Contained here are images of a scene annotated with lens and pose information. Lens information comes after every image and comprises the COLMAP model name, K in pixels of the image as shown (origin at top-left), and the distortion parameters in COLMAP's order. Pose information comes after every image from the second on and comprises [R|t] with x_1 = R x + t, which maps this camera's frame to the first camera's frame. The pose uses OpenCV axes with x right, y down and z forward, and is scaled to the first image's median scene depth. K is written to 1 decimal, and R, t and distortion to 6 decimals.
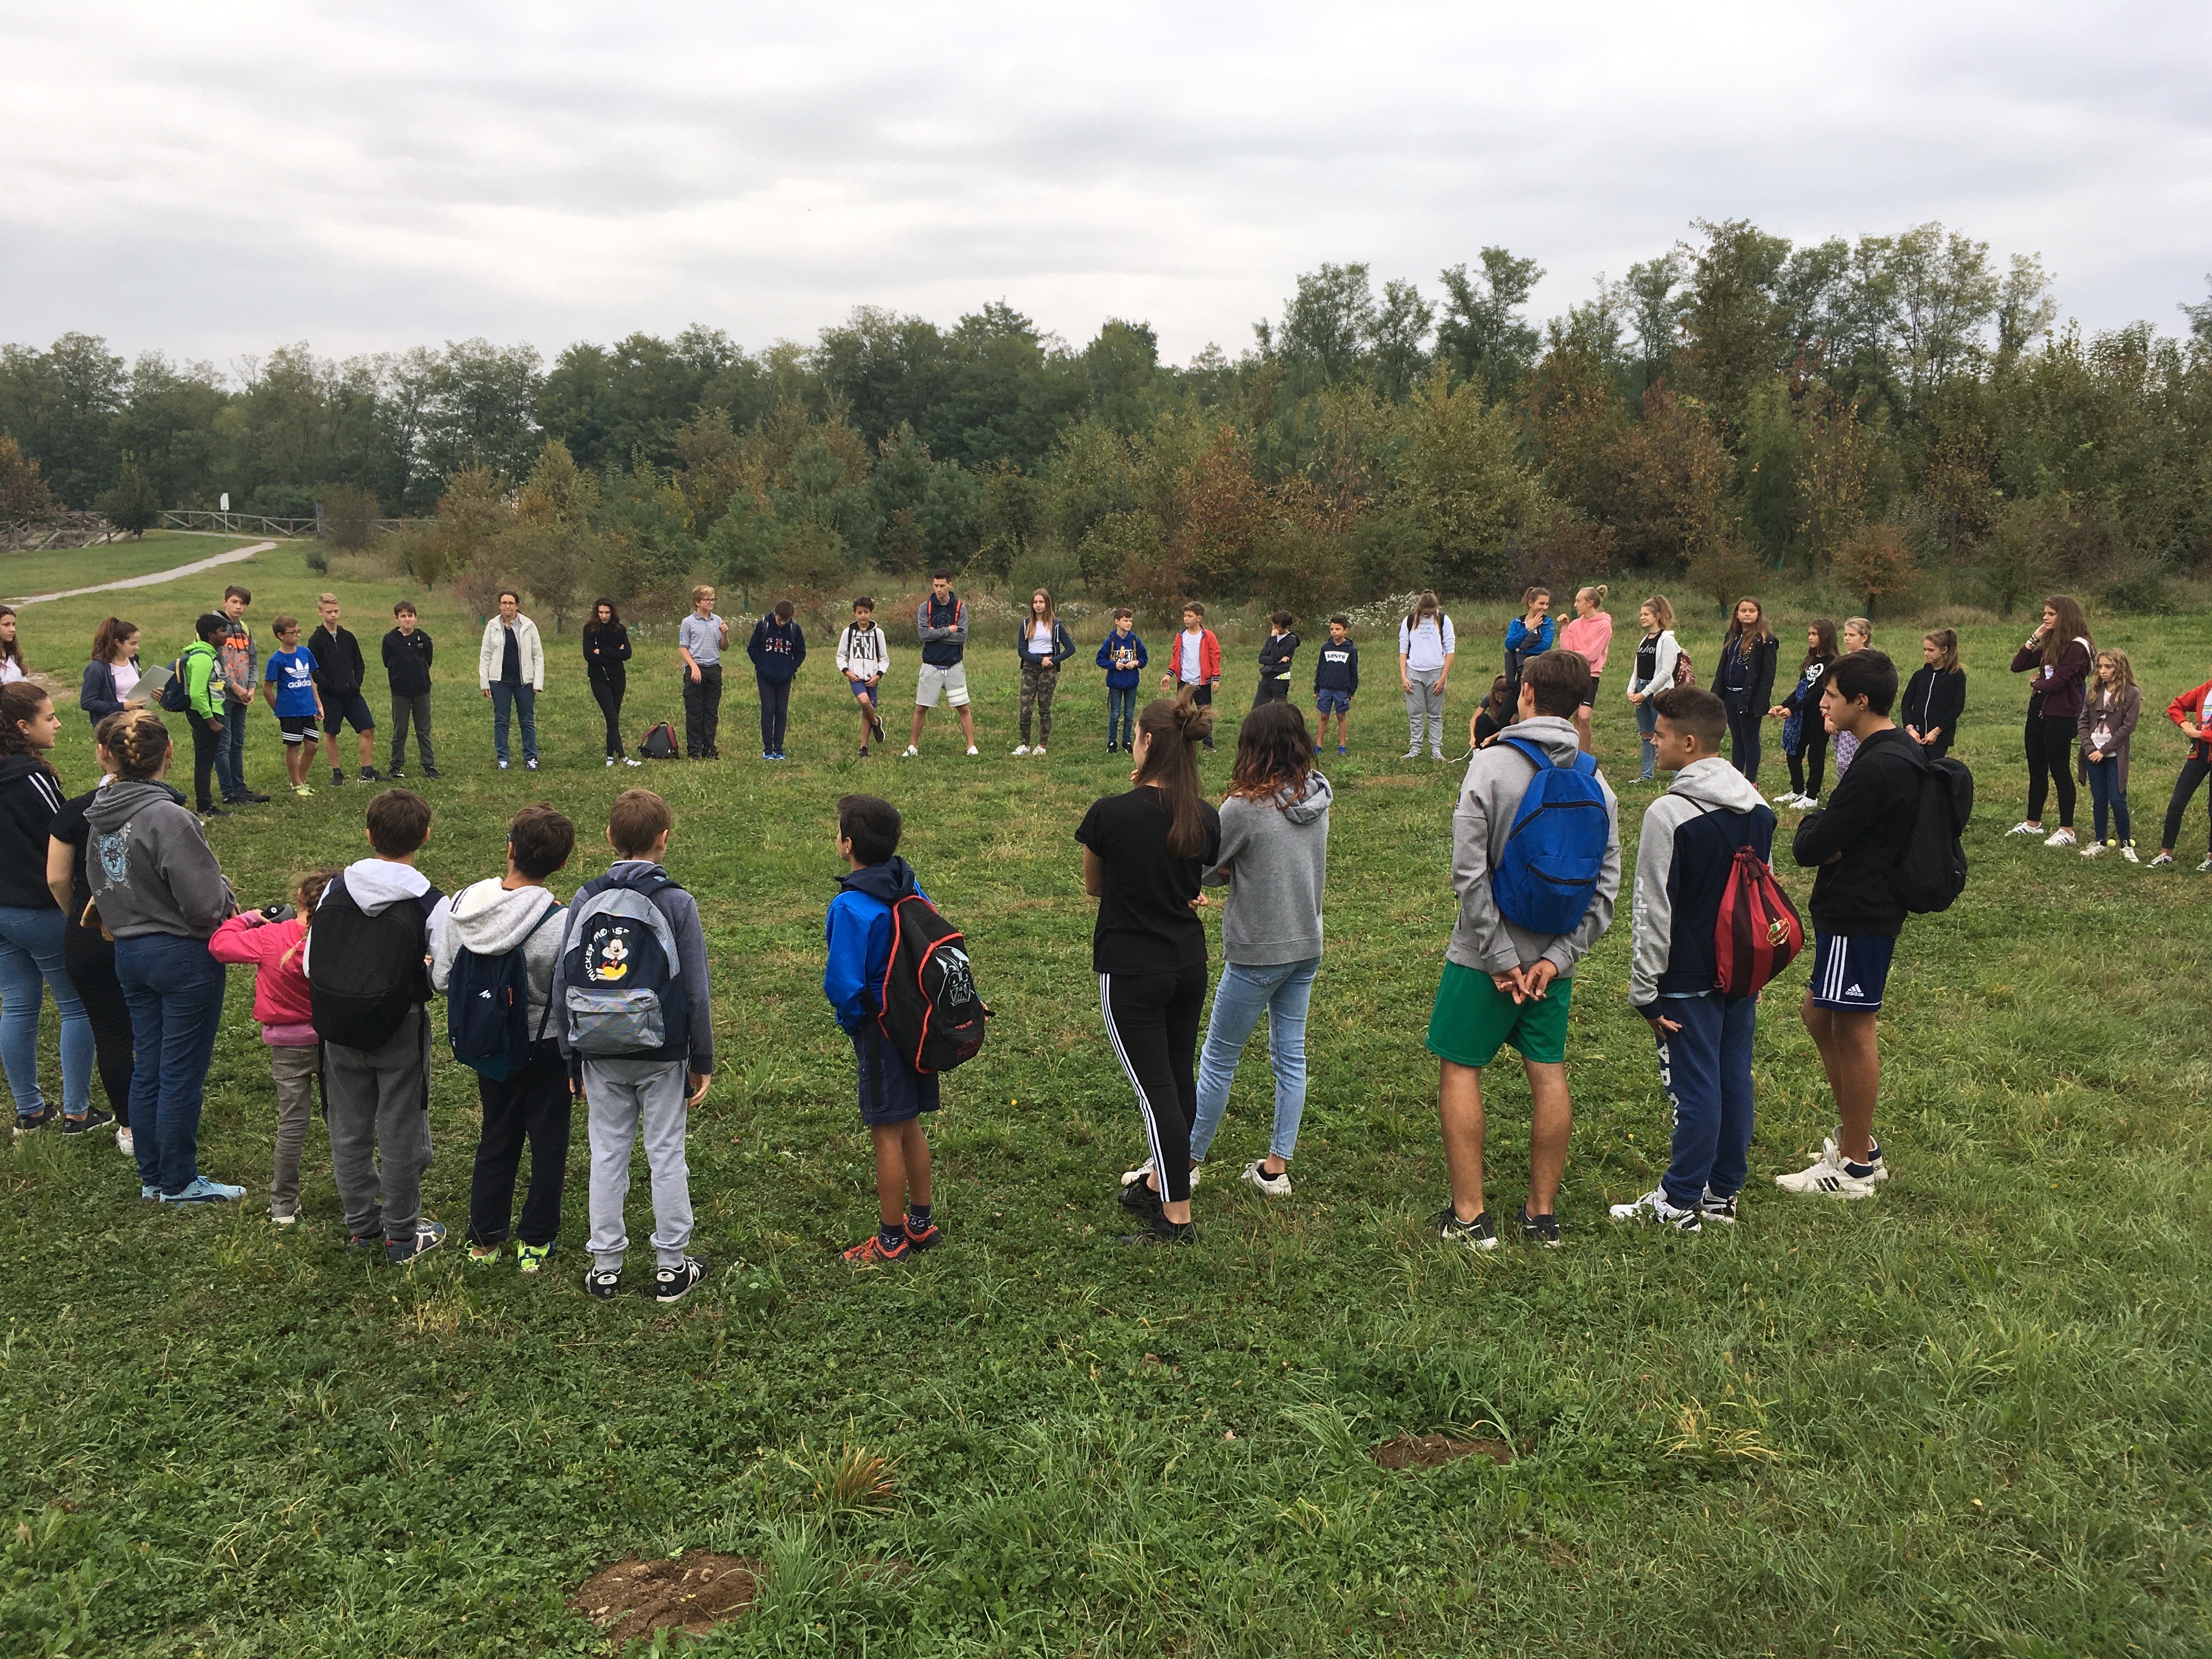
lens RADIAL K [[1868.3, 0, 1095.1], [0, 1868.3, 829.0], [0, 0, 1]] dist [0.075176, -0.109535]
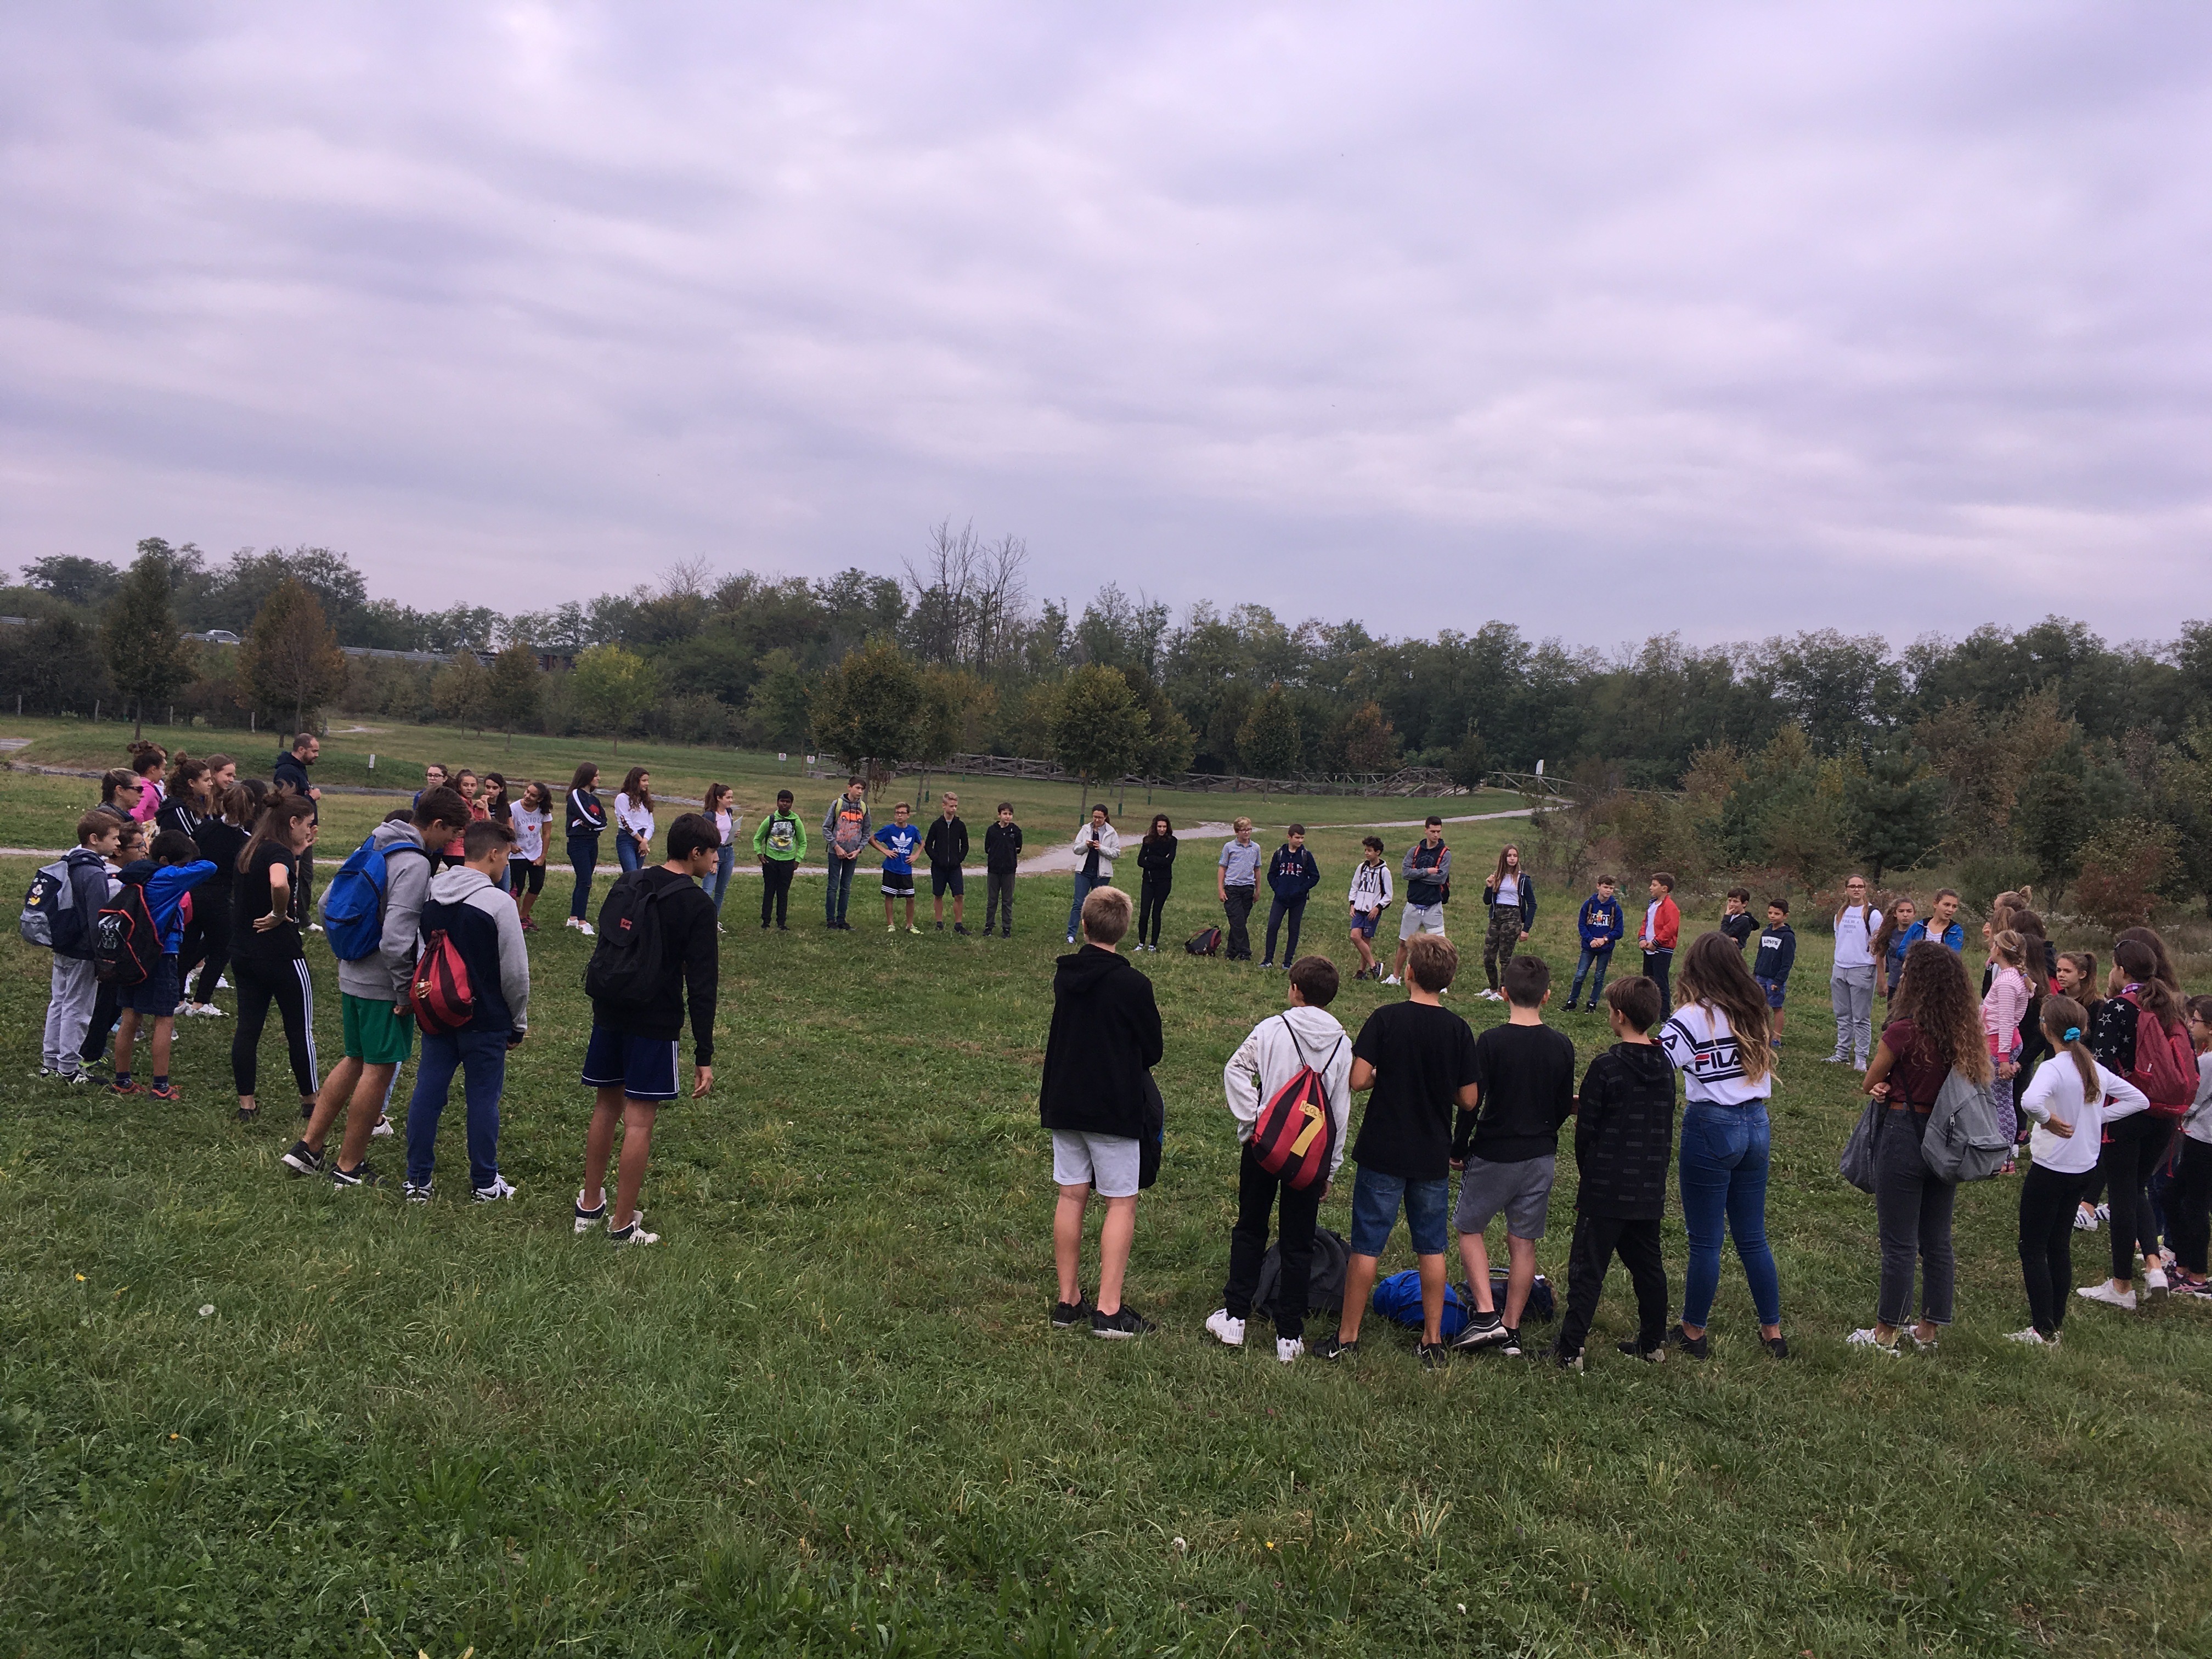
lens RADIAL K [[1878.0, 0, 1101.1], [0, 1878.0, 753.0], [0, 0, 1]] dist [0.039624, 0.001162]
pose [[0.737936, 0.059959, -0.672202, 0.211331], [-0.185748, 0.975620, -0.116889, -0.004993], [0.648805, 0.211117, 0.731083, 0.029429]]
